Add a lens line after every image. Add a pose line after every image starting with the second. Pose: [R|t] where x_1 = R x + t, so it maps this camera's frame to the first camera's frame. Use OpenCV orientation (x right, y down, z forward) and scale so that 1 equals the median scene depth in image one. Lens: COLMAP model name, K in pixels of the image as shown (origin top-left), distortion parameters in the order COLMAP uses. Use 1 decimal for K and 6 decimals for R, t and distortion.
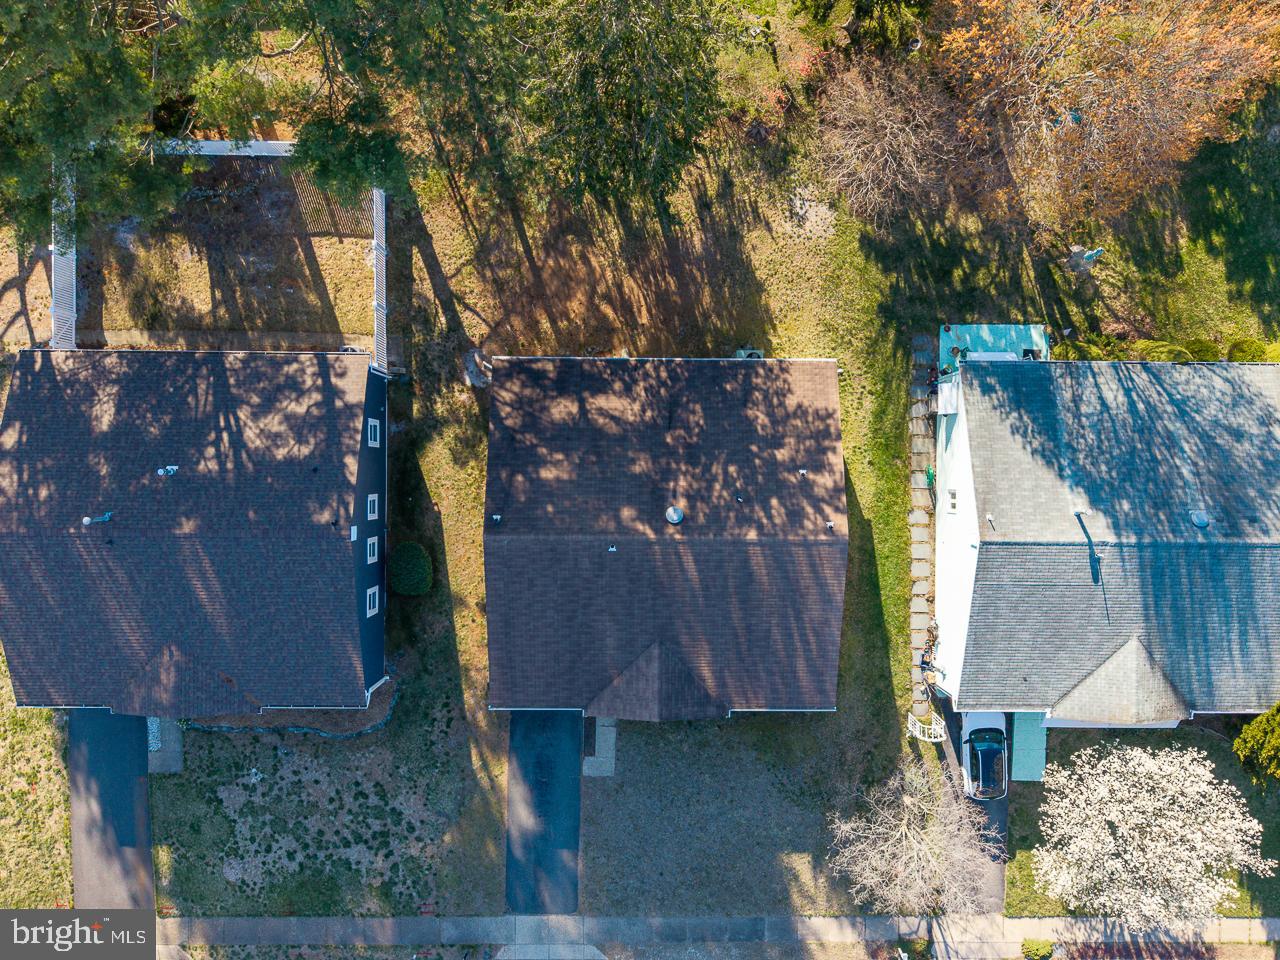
lens RADIAL K [[877.7, 0, 644.3], [0, 877.7, 452.2], [0, 0, 1]] dist [0.007290, -0.002076]
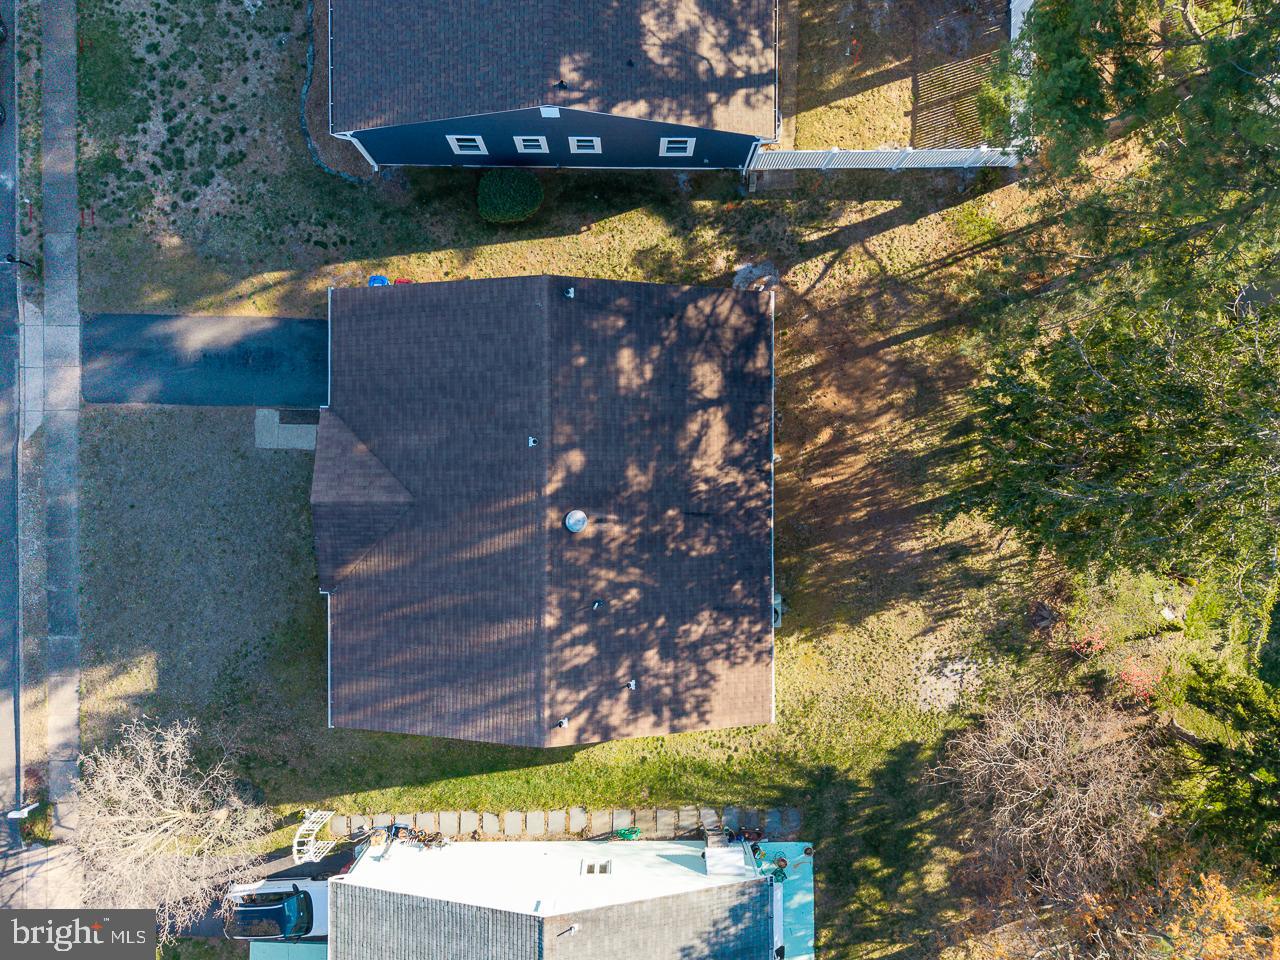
lens RADIAL K [[877.7, 0, 644.3], [0, 877.7, 452.2], [0, 0, 1]] dist [0.007290, -0.002076]
pose [[0.006489, 0.999279, -0.037405, 0.002798], [-0.999888, 0.006989, 0.013257, -0.001476], [0.013509, 0.037315, 0.999212, 0.186126]]
